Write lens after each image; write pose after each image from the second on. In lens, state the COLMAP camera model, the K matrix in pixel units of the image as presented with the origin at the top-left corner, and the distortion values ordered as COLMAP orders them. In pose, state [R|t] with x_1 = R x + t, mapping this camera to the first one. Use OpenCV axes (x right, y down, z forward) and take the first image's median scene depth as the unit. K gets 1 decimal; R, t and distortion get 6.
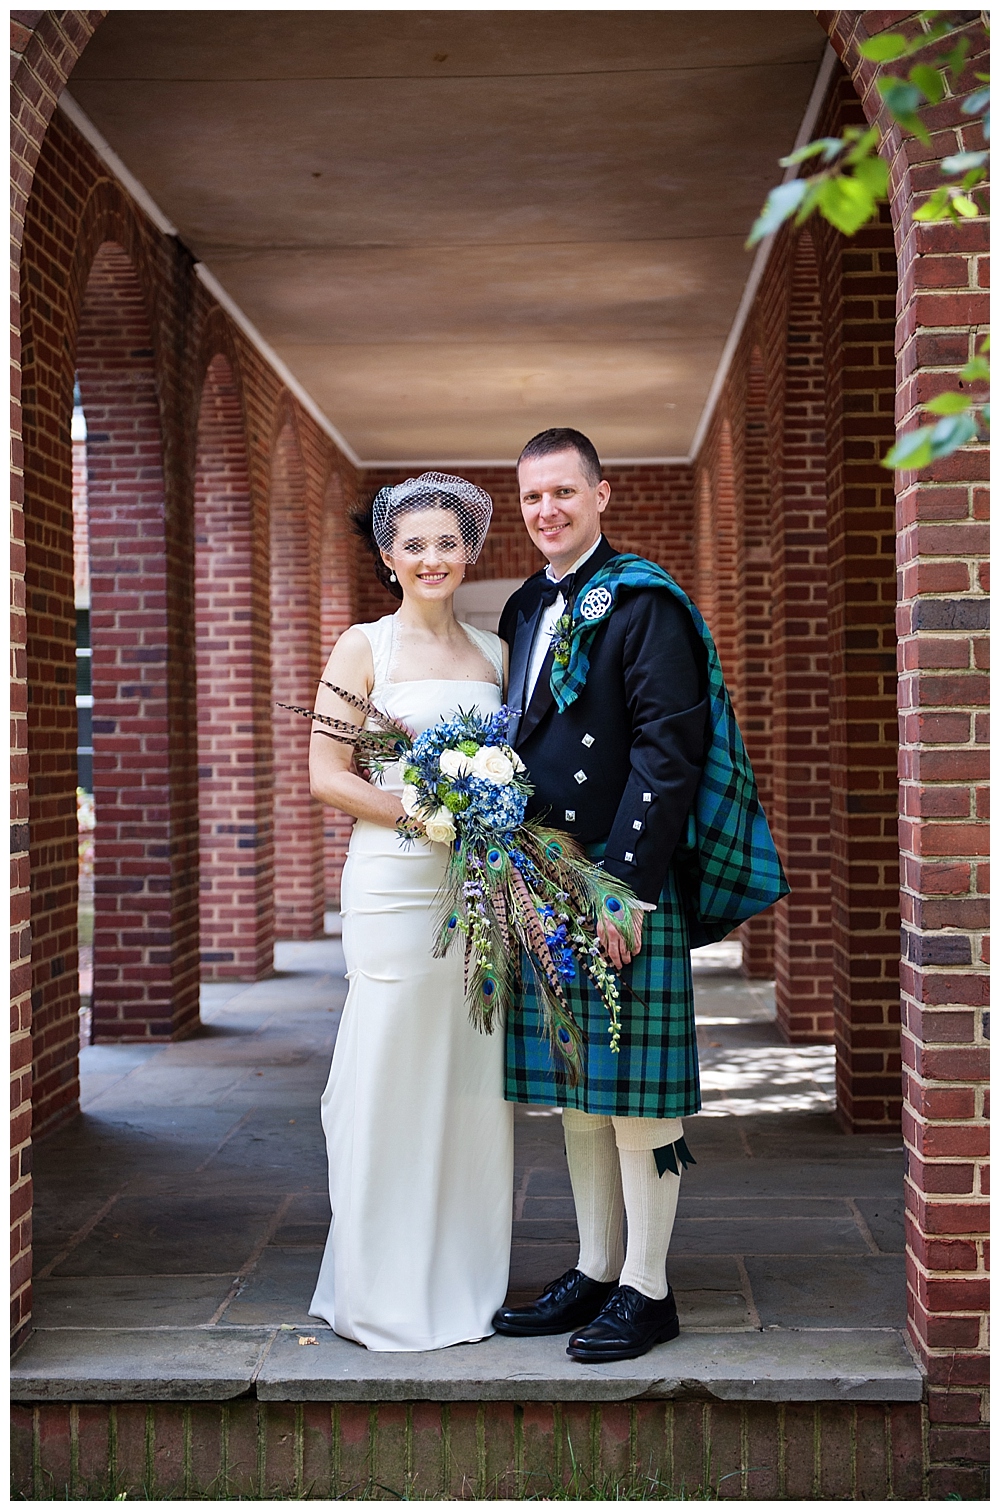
lens RADIAL K [[2487.9, 0, 503.0], [0, 2487.9, 744.9], [0, 0, 1]] dist [0.224834, 0.000000]
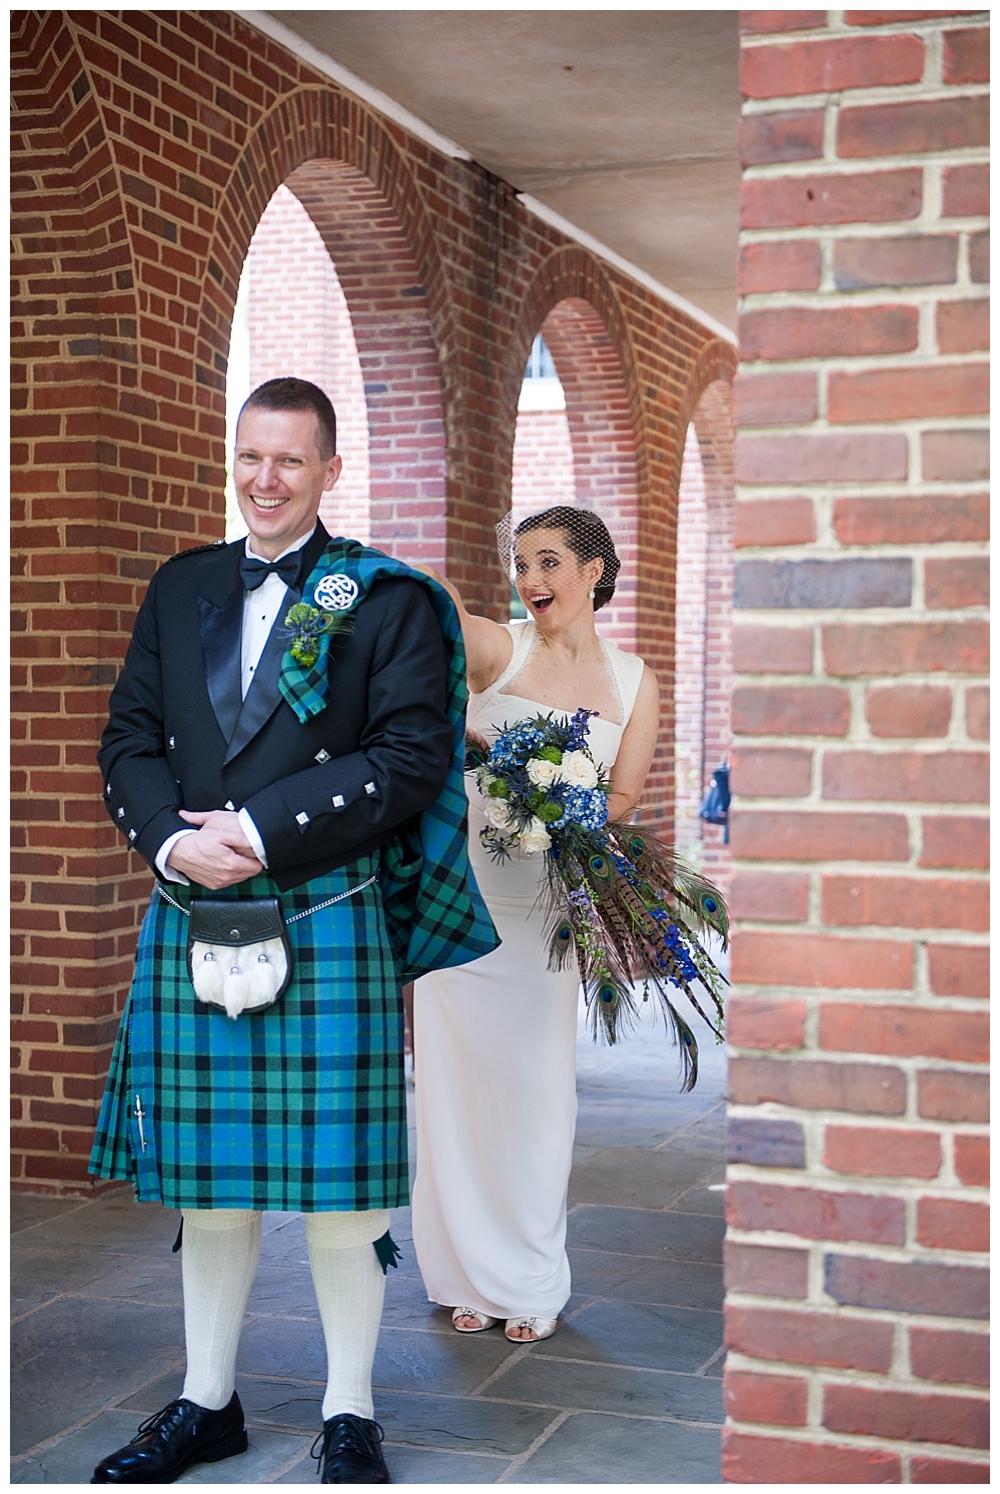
lens RADIAL K [[2301.6, 0, 485.8], [0, 2301.6, 754.0], [0, 0, 1]] dist [0.174873, 0.000000]
pose [[0.954162, 0.025924, -0.298164, 0.130513], [-0.019770, 0.999525, 0.023640, -0.010889], [0.298636, -0.016662, 0.954222, 0.212988]]
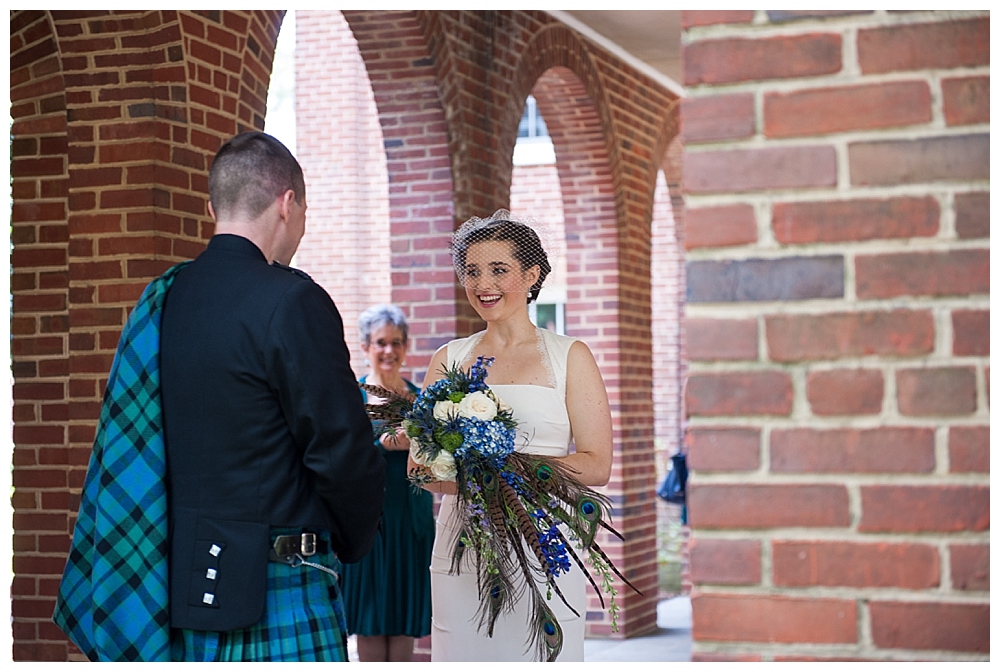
lens RADIAL K [[1903.8, 0, 489.2], [0, 1903.8, 340.3], [0, 0, 1]] dist [0.157346, 0.000000]
pose [[0.952417, -0.011955, -0.304563, 0.128797], [0.001331, 0.999384, -0.035068, -0.008588], [0.304794, 0.032994, 0.951847, 0.233307]]
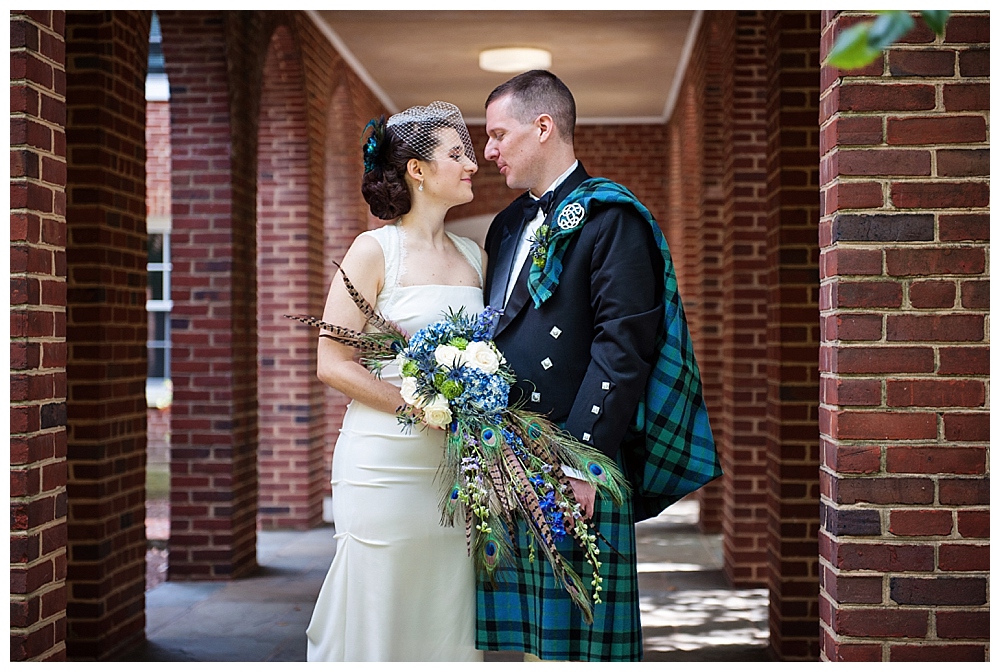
lens RADIAL K [[1903.8, 0, 501.8], [0, 1903.8, 342.4], [0, 0, 1]] dist [0.157346, 0.000000]
pose [[0.999858, 0.010878, -0.012882, 0.011659], [-0.010896, 0.999940, -0.001342, 0.001404], [0.012867, 0.001483, 0.999916, 0.059775]]
